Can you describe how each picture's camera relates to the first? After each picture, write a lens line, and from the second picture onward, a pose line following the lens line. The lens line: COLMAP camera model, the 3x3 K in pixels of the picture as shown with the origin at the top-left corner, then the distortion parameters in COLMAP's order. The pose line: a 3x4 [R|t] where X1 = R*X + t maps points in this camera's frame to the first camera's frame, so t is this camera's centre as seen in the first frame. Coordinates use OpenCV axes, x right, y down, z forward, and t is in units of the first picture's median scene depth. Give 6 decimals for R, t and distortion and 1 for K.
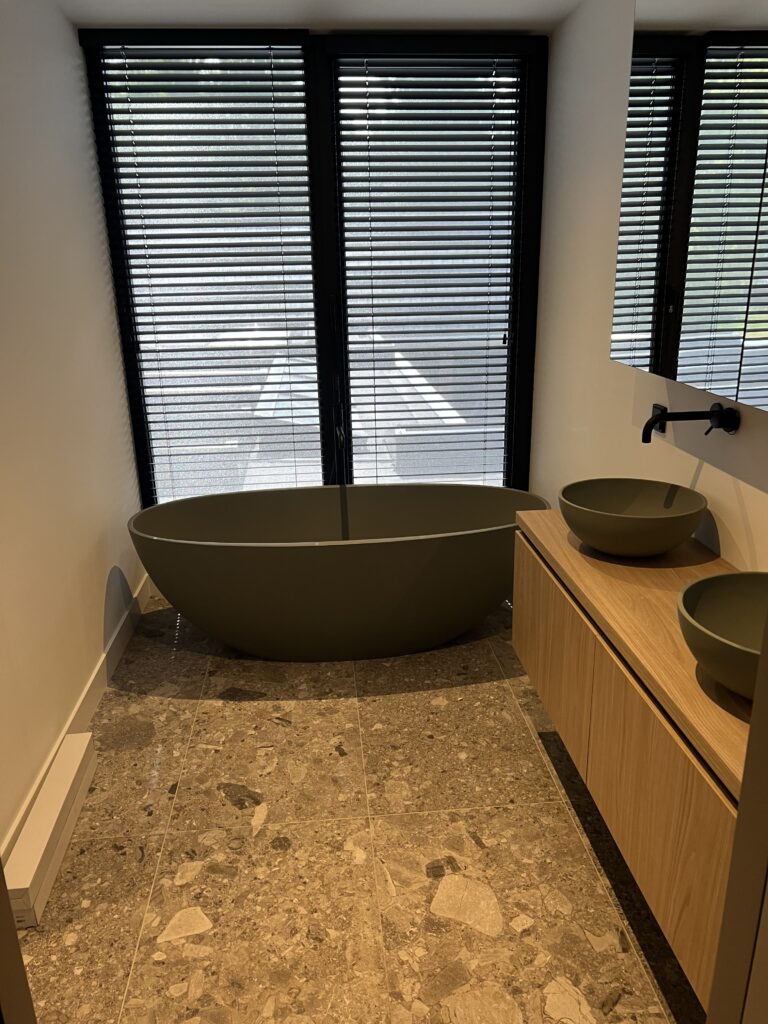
lens RADIAL K [[770.2, 0, 389.3], [0, 770.2, 506.1], [0, 0, 1]] dist [0.049237, -0.057046]
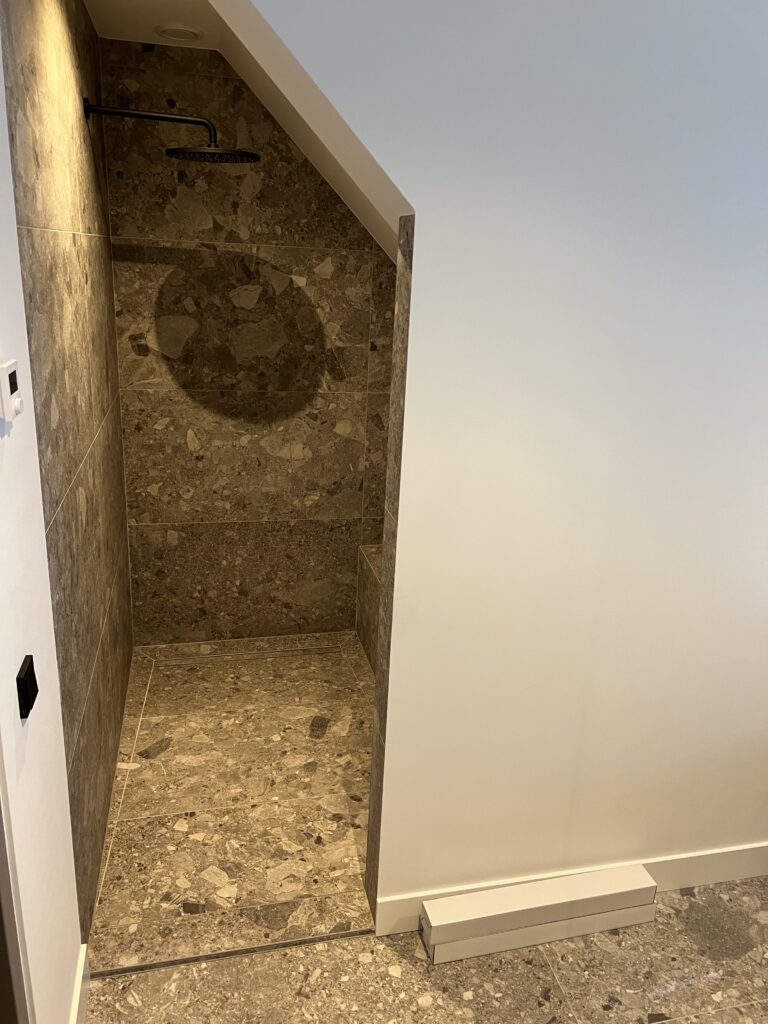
lens RADIAL K [[764.5, 0, 391.1], [0, 764.5, 512.0], [0, 0, 1]] dist [0.055064, -0.062817]
pose [[0.136929, 0.335512, -0.932031, 0.311420], [-0.347373, 0.897408, 0.272014, -0.276608], [0.927676, 0.286516, 0.239429, 0.522321]]
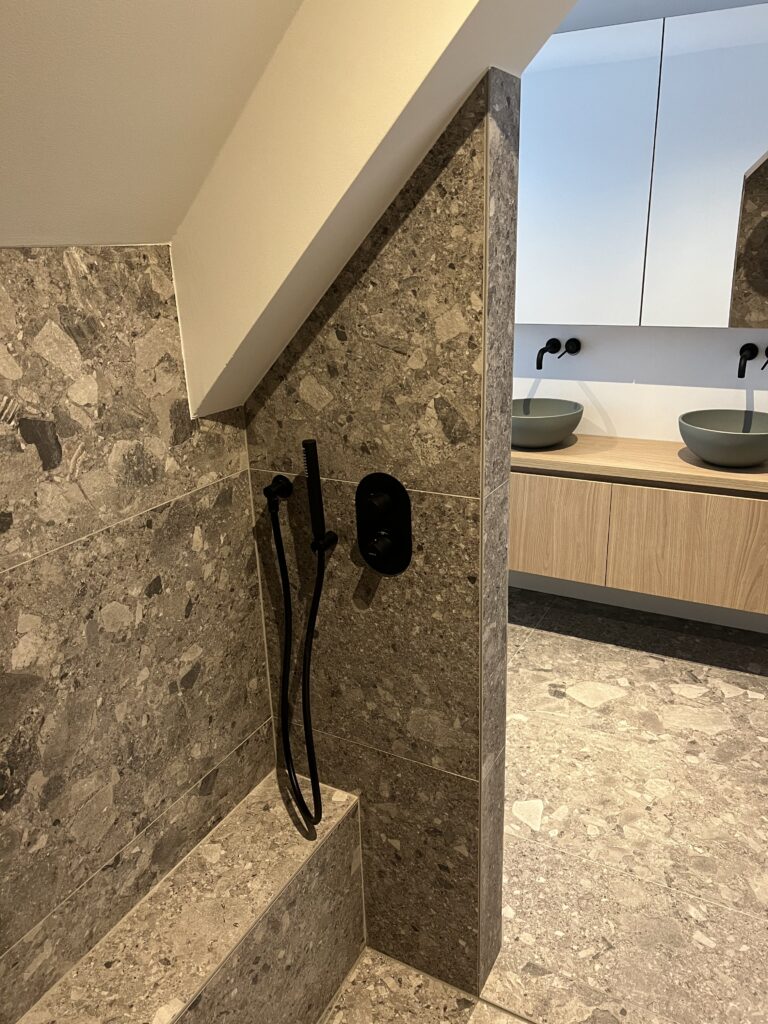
lens RADIAL K [[770.2, 0, 389.3], [0, 770.2, 506.1], [0, 0, 1]] dist [0.049237, -0.057046]
pose [[0.561558, -0.274517, 0.780572, -1.179712], [0.268170, 0.952824, 0.142169, -0.131729], [-0.782775, 0.129490, 0.608683, 0.389456]]
